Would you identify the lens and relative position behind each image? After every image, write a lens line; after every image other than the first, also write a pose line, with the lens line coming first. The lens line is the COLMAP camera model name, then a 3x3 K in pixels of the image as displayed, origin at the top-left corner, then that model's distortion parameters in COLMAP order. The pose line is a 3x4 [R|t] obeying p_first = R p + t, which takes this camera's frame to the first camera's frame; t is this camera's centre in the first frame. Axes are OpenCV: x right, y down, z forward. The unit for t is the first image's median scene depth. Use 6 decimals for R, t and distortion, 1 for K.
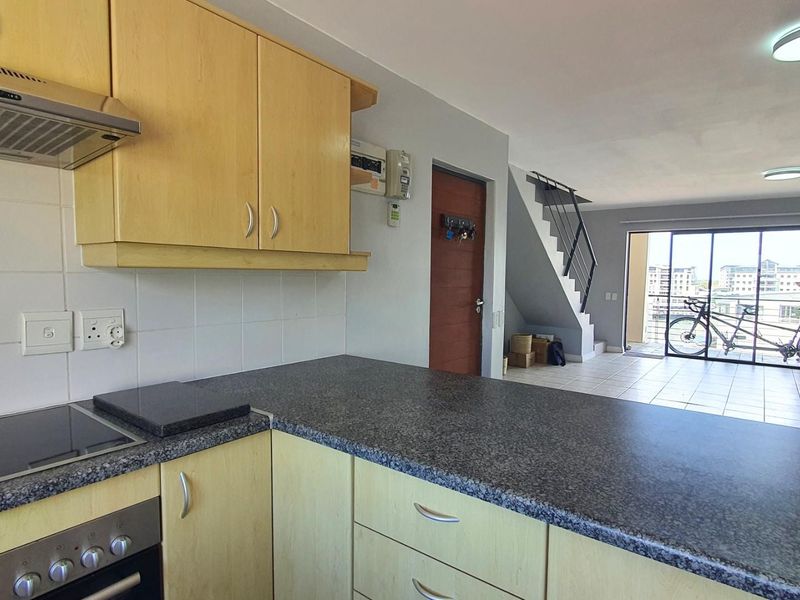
lens RADIAL K [[460.5, 0, 394.6], [0, 460.5, 302.7], [0, 0, 1]] dist [0.002312, -0.007954]
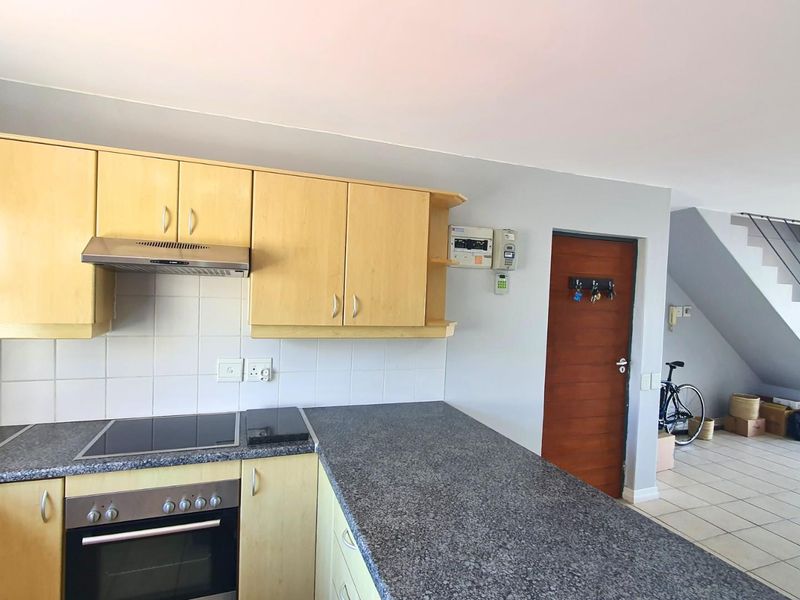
lens RADIAL K [[427.9, 0, 402.3], [0, 427.9, 300.9], [0, 0, 1]] dist [0.004338, -0.002265]
pose [[0.849547, 0.031045, -0.526599, 0.261356], [-0.058829, 0.997615, -0.036094, -0.070355], [0.524223, 0.061643, 0.849347, -0.027168]]
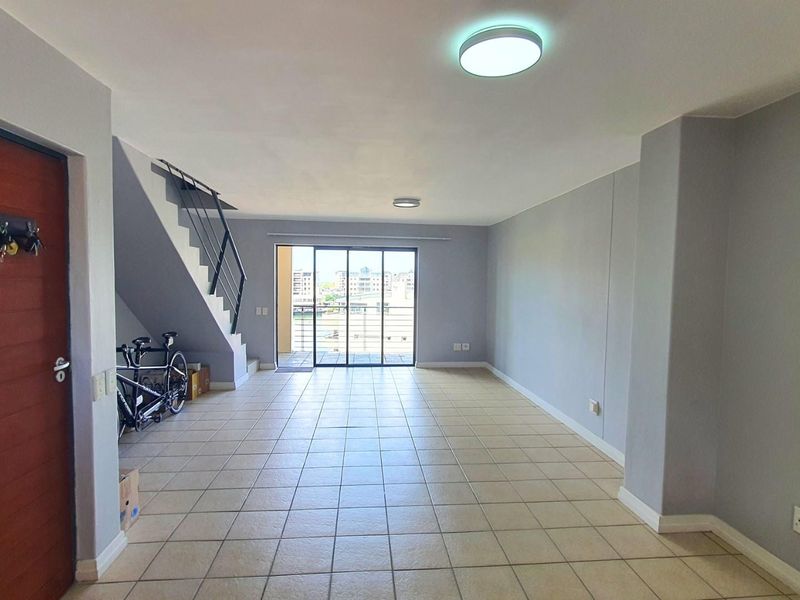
lens RADIAL K [[433.1, 0, 400.1], [0, 433.1, 306.6], [0, 0, 1]] dist [0.002664, 0.000431]
pose [[0.720095, -0.043344, 0.692520, 0.116141], [0.037021, 0.999025, 0.024032, -0.070047], [-0.692887, 0.008333, 0.720998, 0.318792]]
